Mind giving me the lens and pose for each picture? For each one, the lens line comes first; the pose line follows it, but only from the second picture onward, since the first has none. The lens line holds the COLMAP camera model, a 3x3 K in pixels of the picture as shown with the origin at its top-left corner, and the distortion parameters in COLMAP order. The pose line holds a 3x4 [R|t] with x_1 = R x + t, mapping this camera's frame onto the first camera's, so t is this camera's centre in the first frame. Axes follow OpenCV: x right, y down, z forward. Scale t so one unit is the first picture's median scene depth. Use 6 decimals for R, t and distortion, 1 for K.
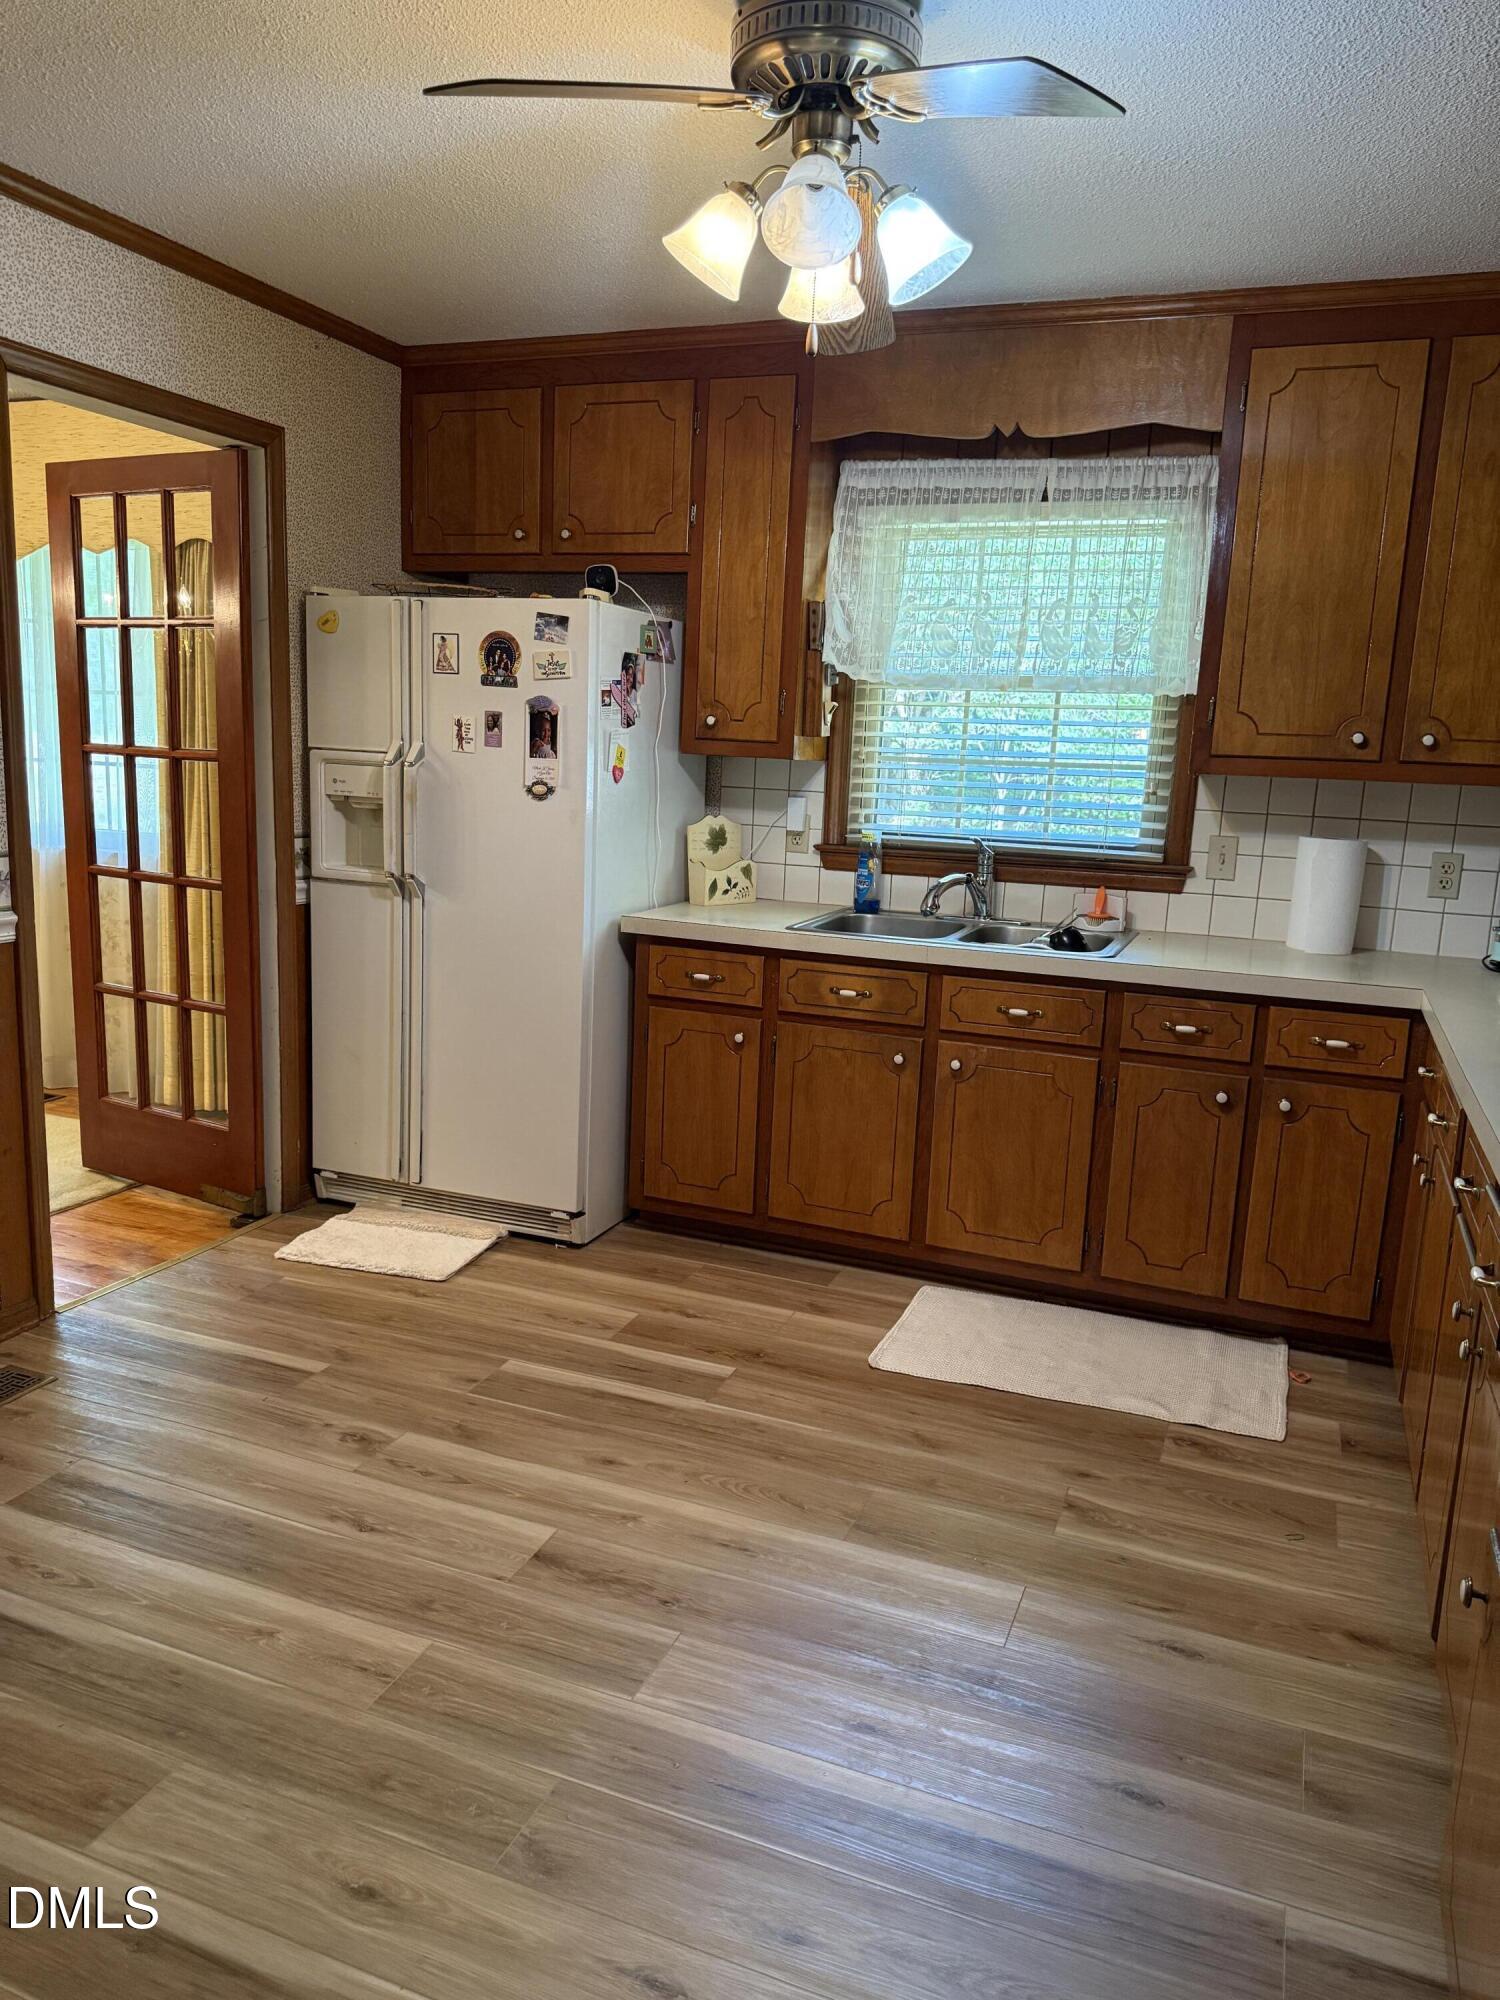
lens RADIAL K [[1417.4, 0, 747.7], [0, 1417.4, 1003.5], [0, 0, 1]] dist [0.043117, -0.049126]
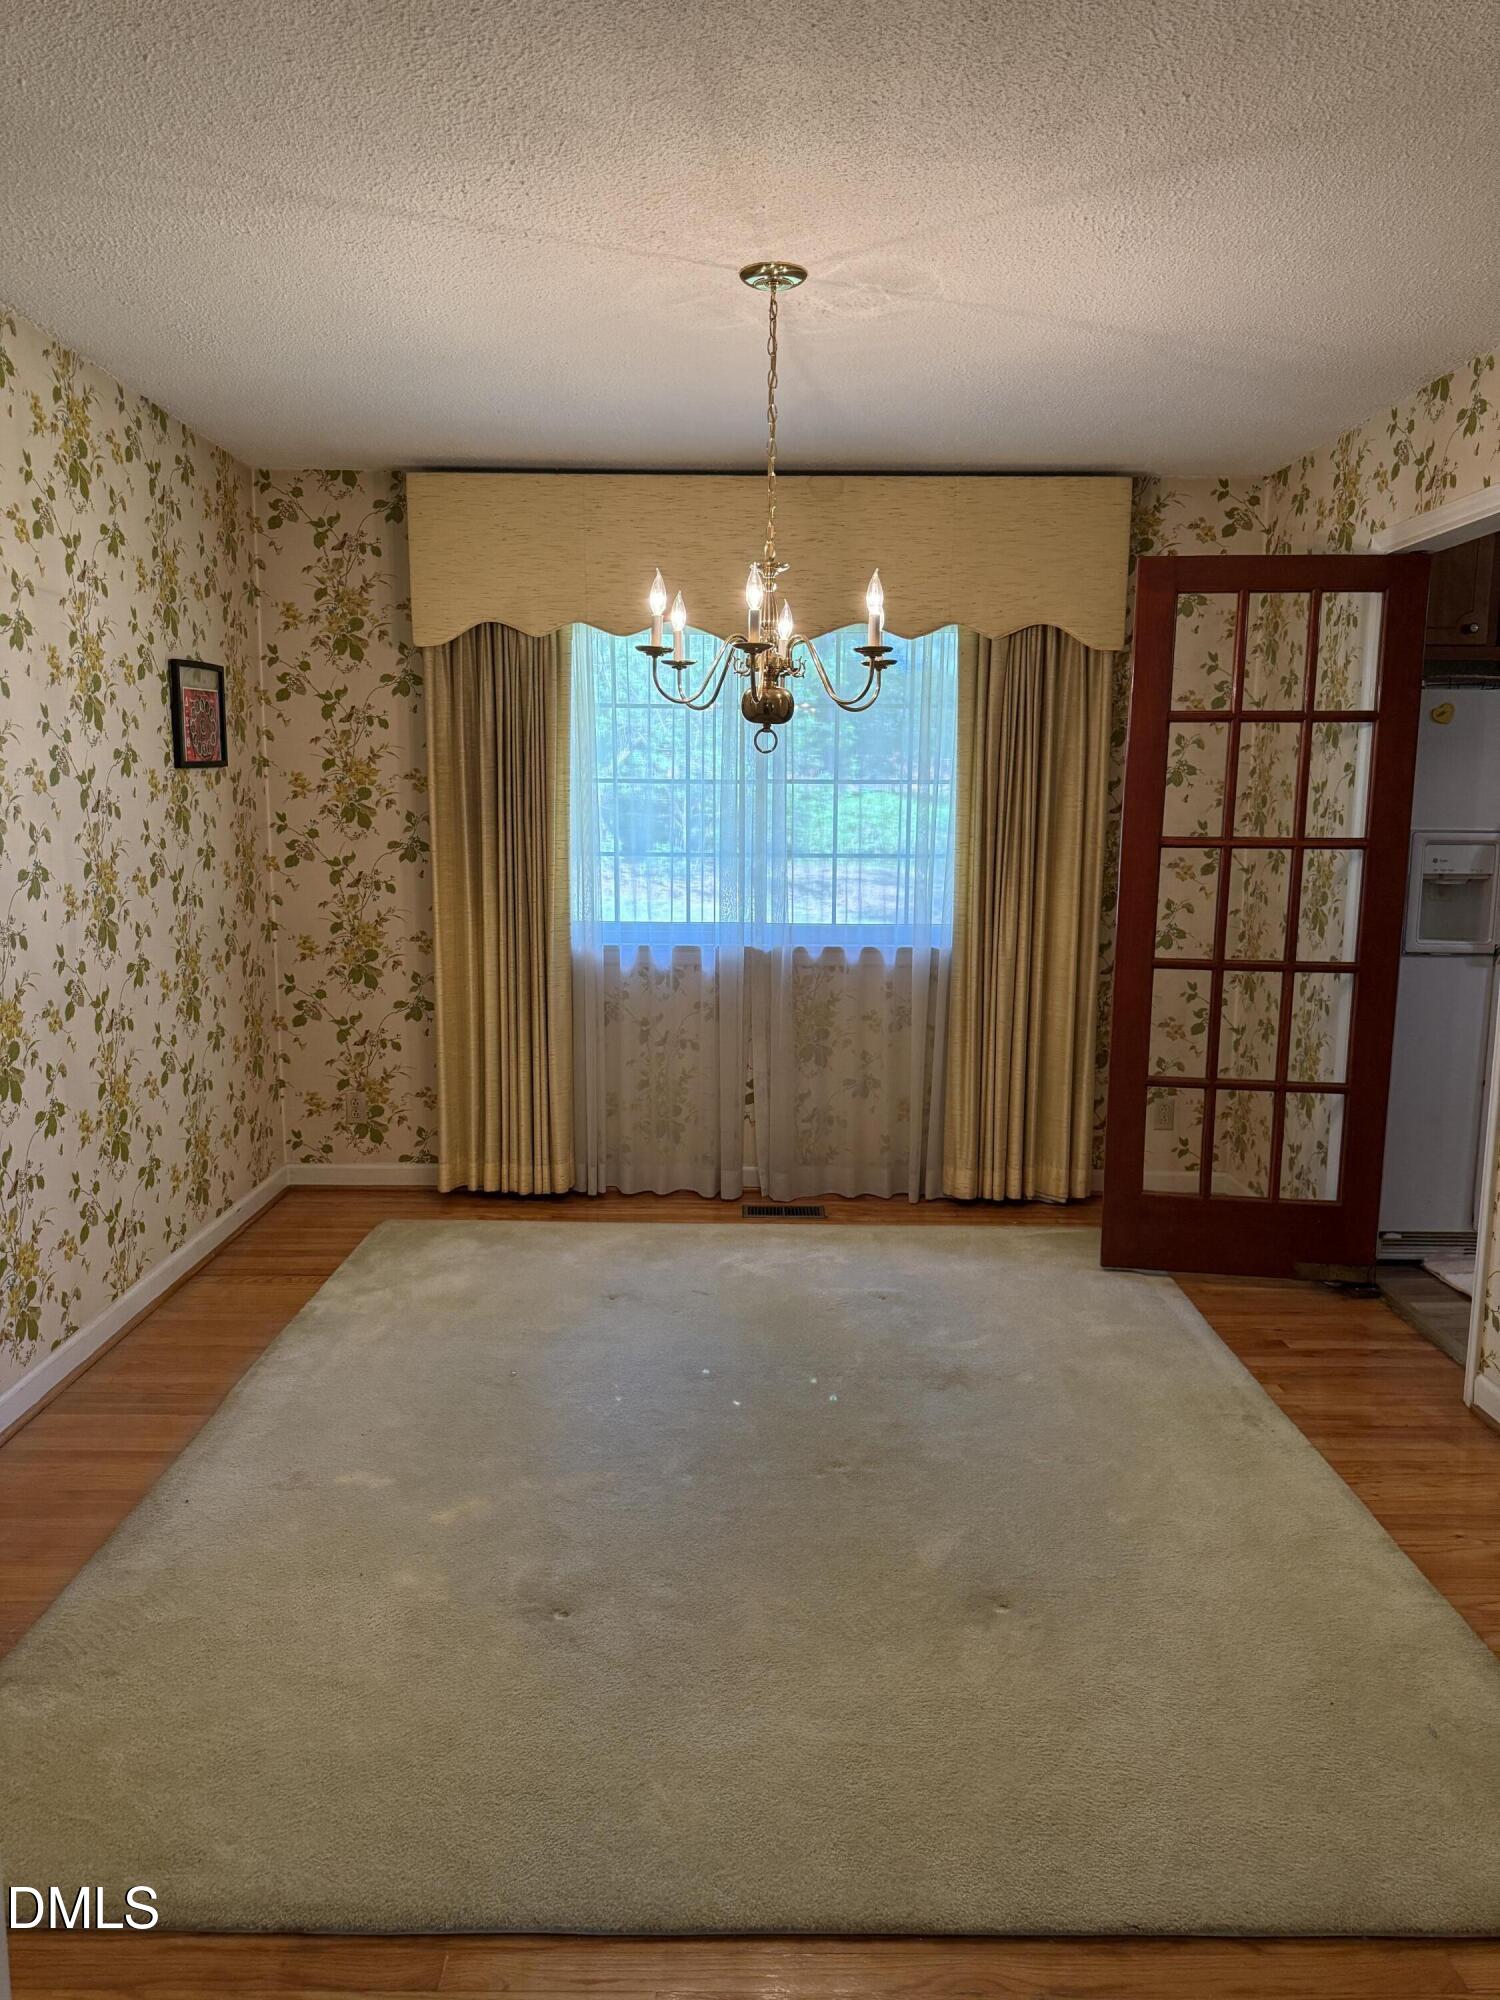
lens RADIAL K [[1417.4, 0, 753.2], [0, 1417.4, 999.4], [0, 0, 1]] dist [0.043117, -0.049126]
pose [[0.927185, -0.089508, 0.363753, -1.361604], [0.099821, 0.994959, -0.009610, -0.110865], [-0.361059, 0.045220, 0.931446, 0.233728]]
